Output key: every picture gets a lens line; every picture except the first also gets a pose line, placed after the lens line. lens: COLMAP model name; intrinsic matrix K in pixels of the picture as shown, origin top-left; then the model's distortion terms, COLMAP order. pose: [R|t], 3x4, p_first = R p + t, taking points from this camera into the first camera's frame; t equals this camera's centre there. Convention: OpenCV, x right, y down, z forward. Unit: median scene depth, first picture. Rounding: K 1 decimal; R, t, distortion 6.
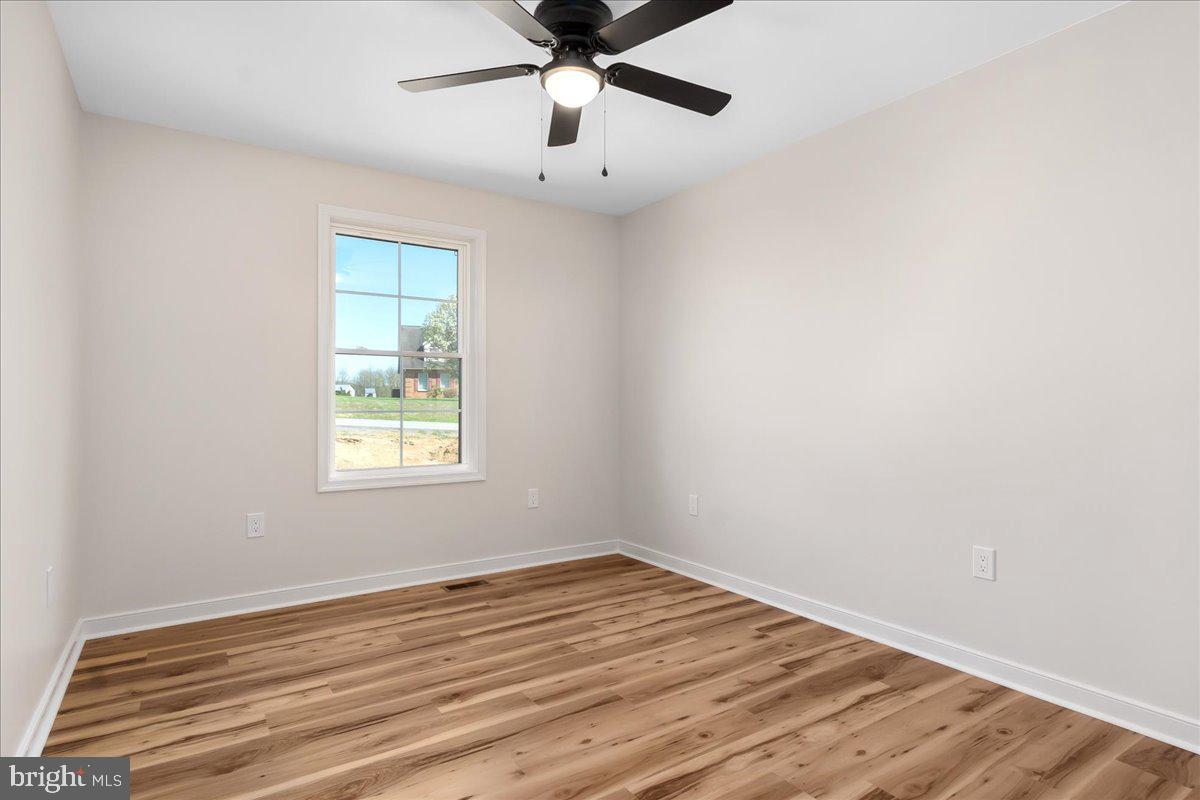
lens RADIAL K [[653.7, 0, 603.1], [0, 653.7, 402.4], [0, 0, 1]] dist [0.012770, 0.001001]
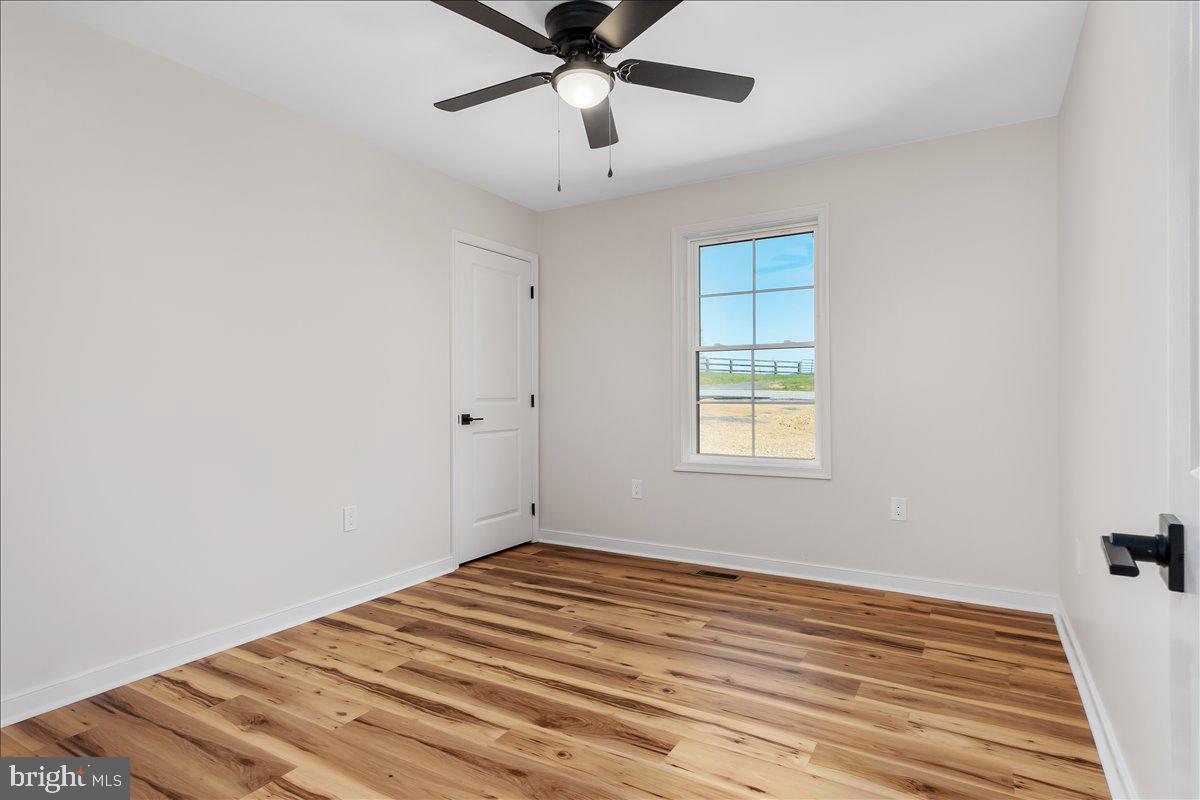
lens RADIAL K [[653.7, 0, 601.7], [0, 653.7, 404.3], [0, 0, 1]] dist [0.012770, 0.001001]
pose [[0.421359, 0.018246, -0.906710, 0.531903], [0.001726, 0.999780, 0.020921, -0.006152], [0.906892, -0.010380, 0.421235, 0.346735]]
